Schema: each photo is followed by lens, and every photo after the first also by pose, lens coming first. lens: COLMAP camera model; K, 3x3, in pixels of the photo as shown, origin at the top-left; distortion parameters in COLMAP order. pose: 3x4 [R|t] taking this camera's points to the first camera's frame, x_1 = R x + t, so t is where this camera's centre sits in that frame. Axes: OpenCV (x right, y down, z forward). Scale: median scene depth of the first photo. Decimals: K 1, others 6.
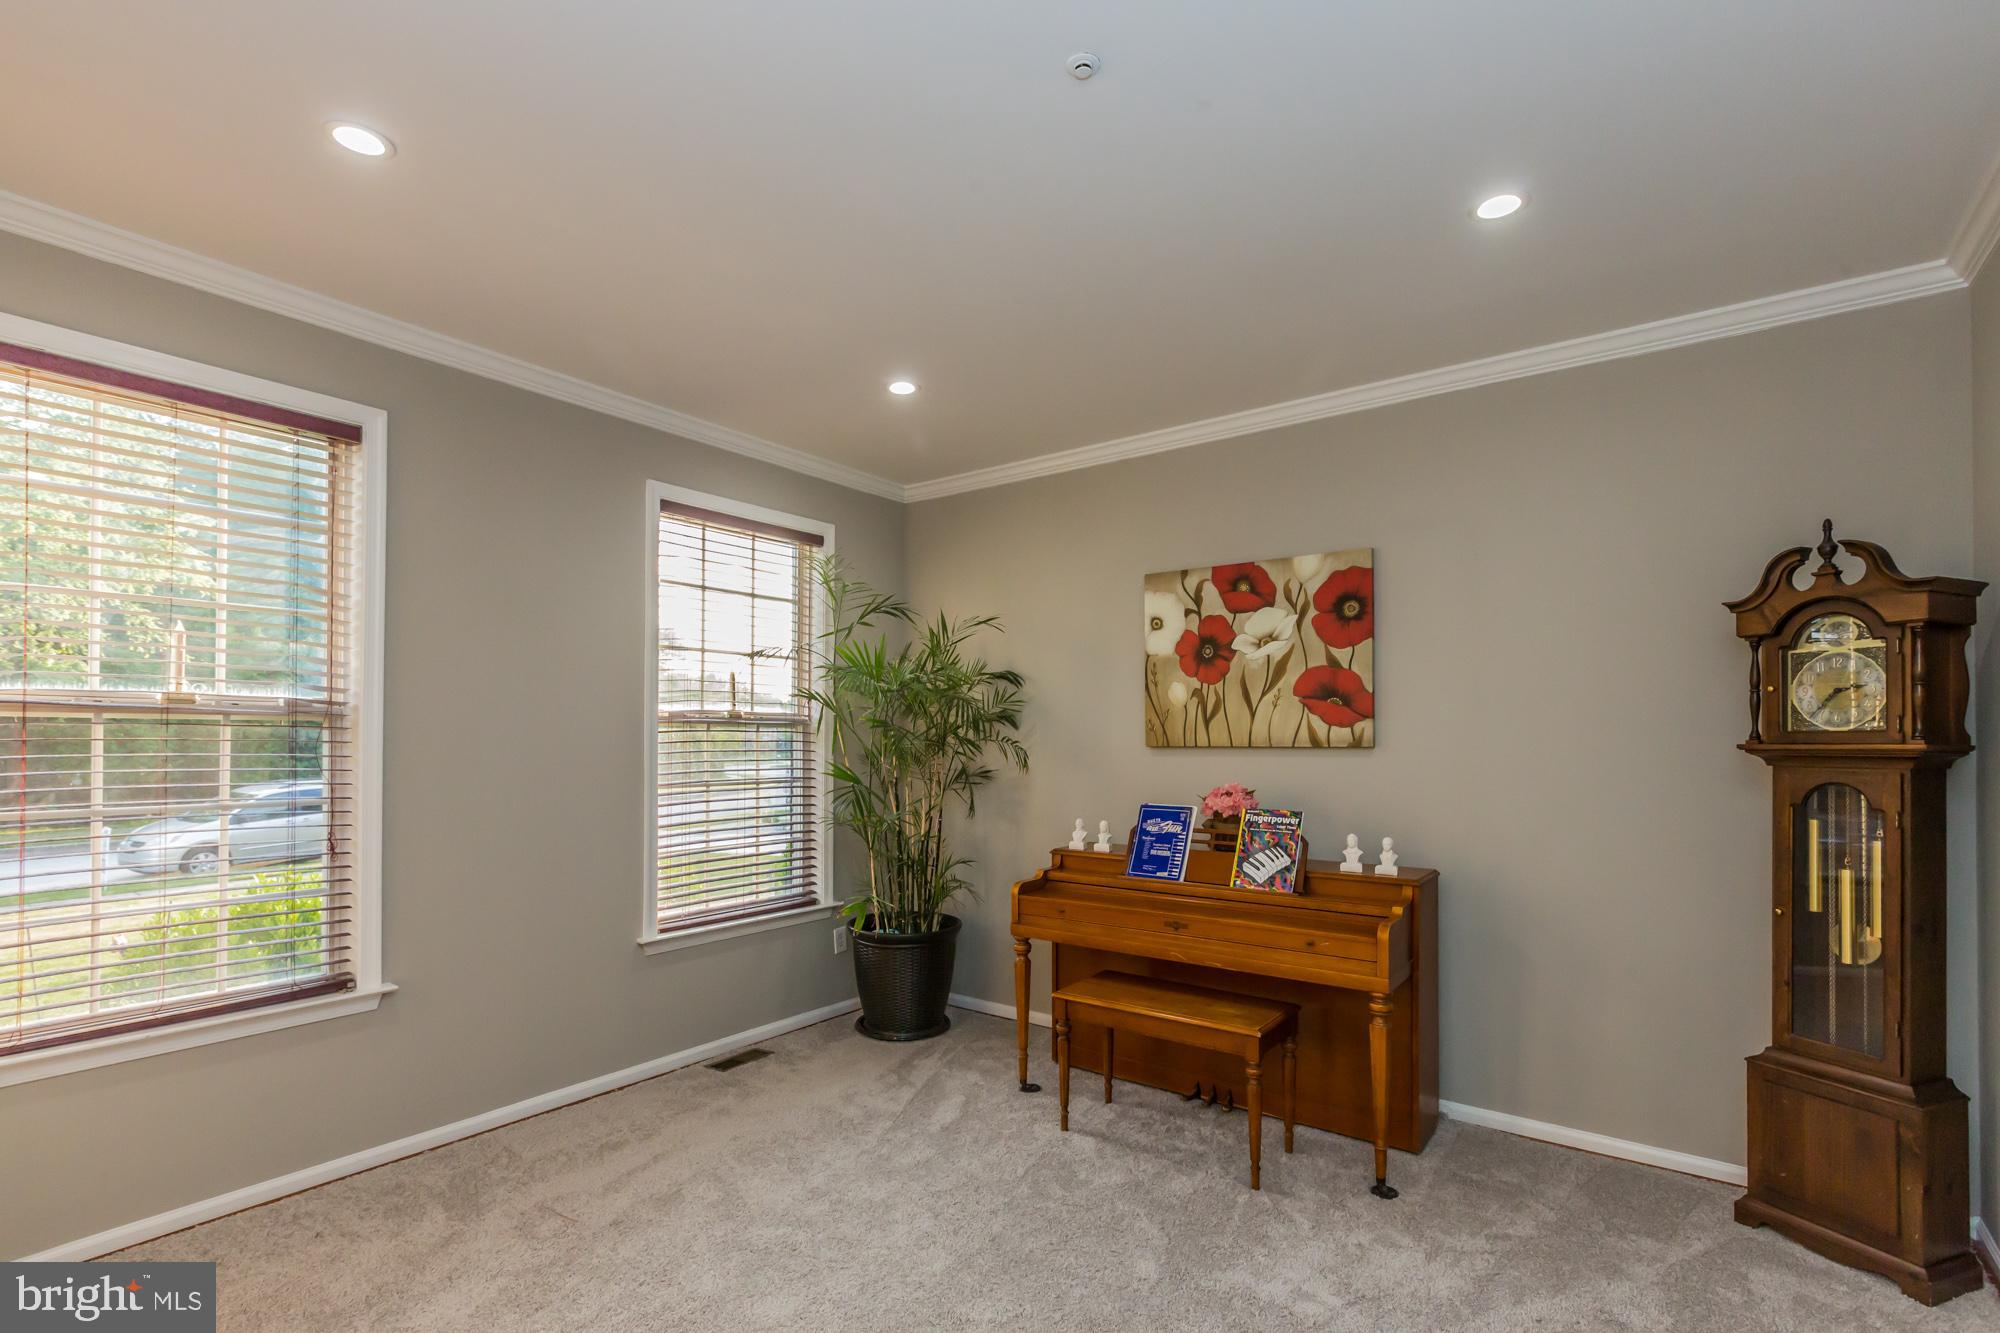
lens RADIAL K [[901.4, 0, 993.1], [0, 901.4, 724.7], [0, 0, 1]] dist [0.001538, -0.000143]
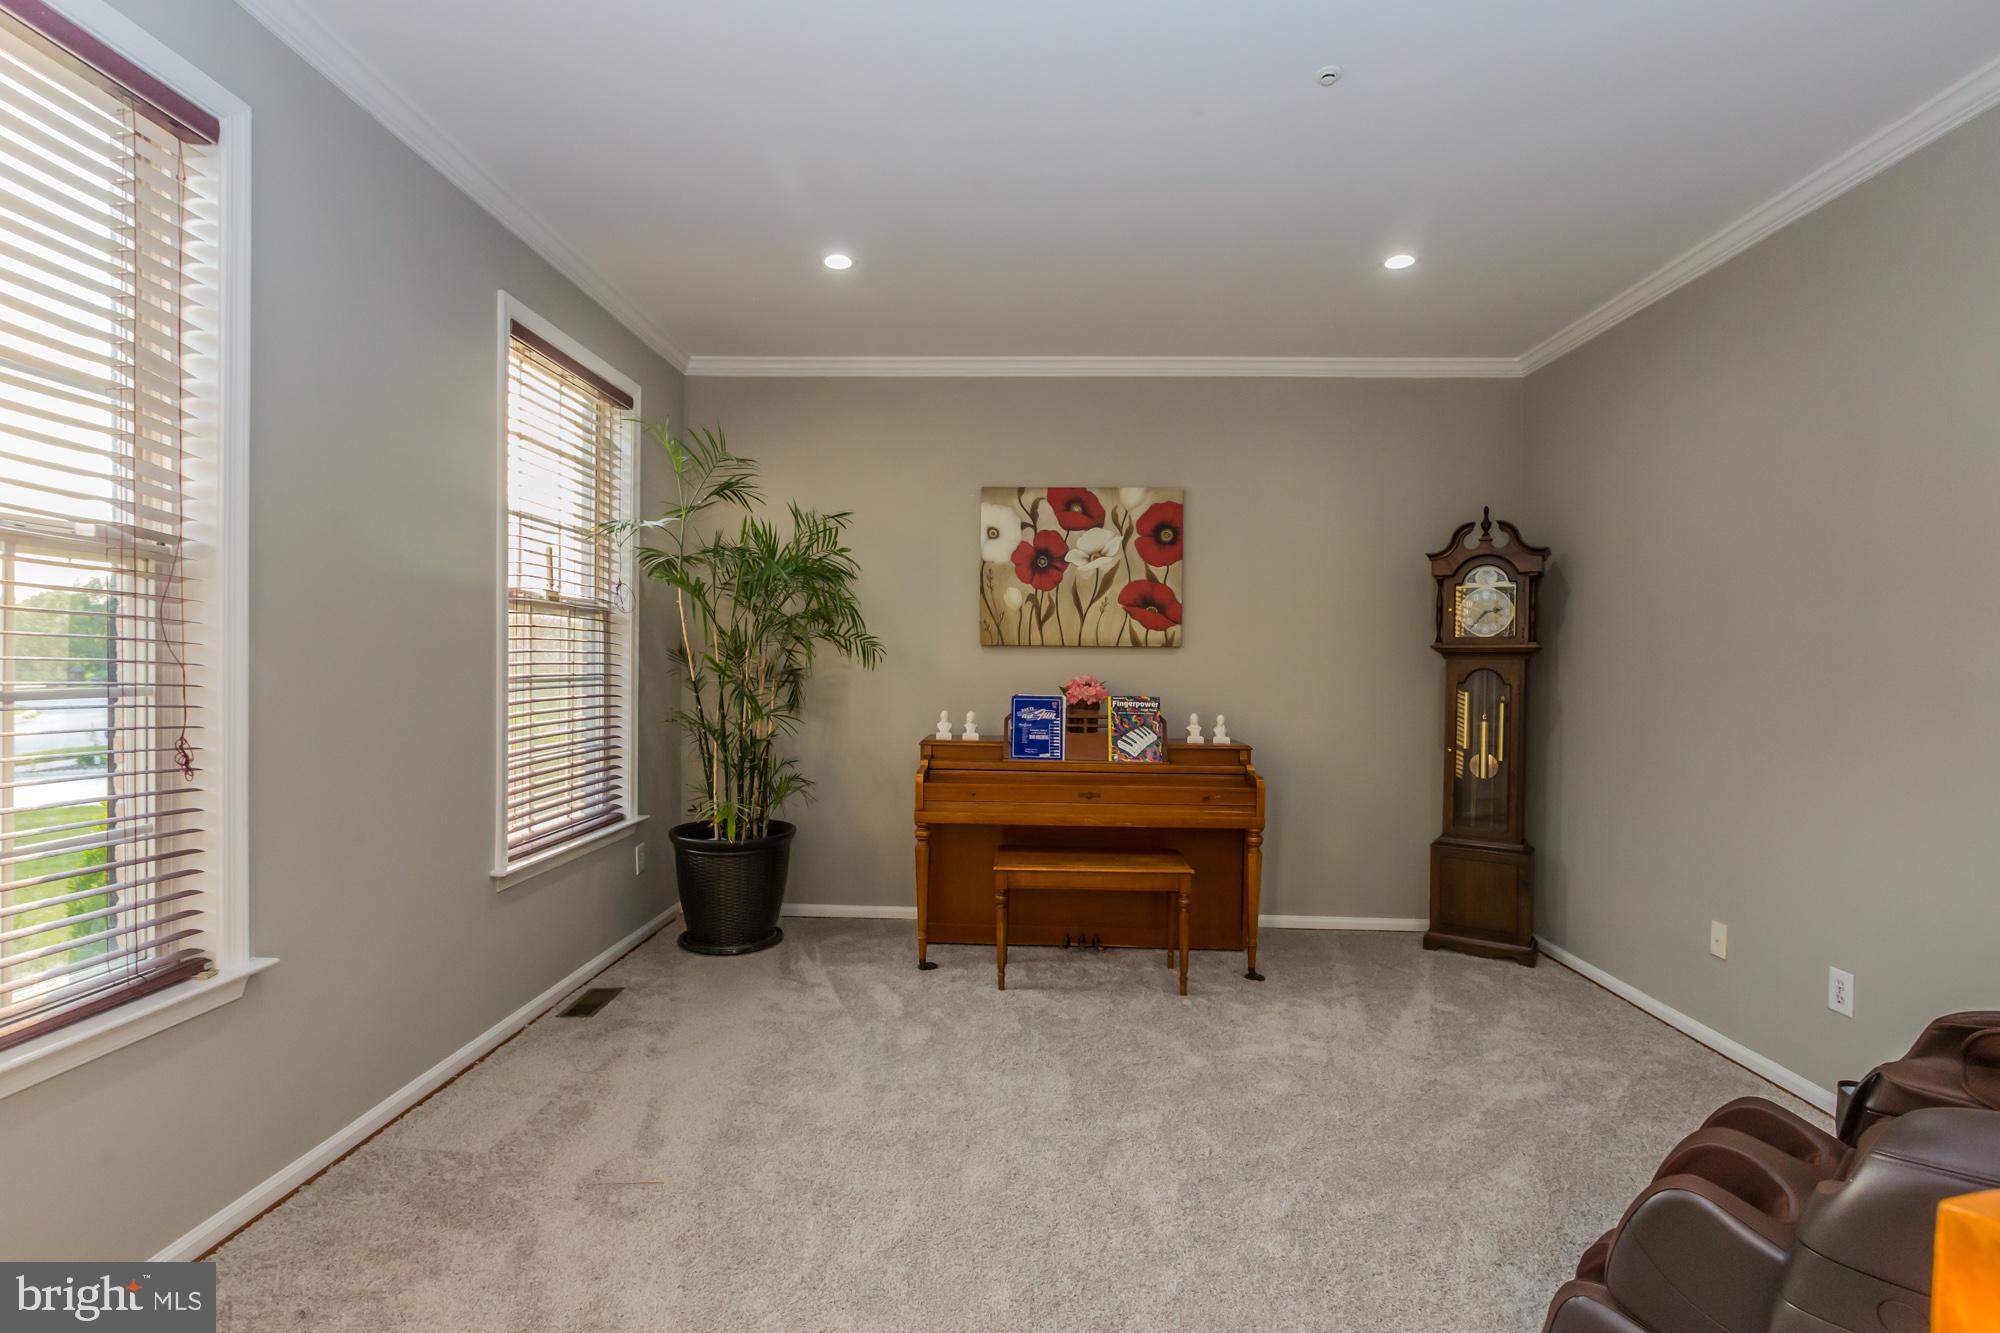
lens RADIAL K [[901.4, 0, 971.4], [0, 901.4, 669.3], [0, 0, 1]] dist [0.001538, -0.000143]
pose [[0.827410, 0.006693, 0.561558, -0.520504], [-0.021769, 0.999560, 0.020163, 0.036544], [-0.561176, -0.028907, 0.827192, 0.117258]]
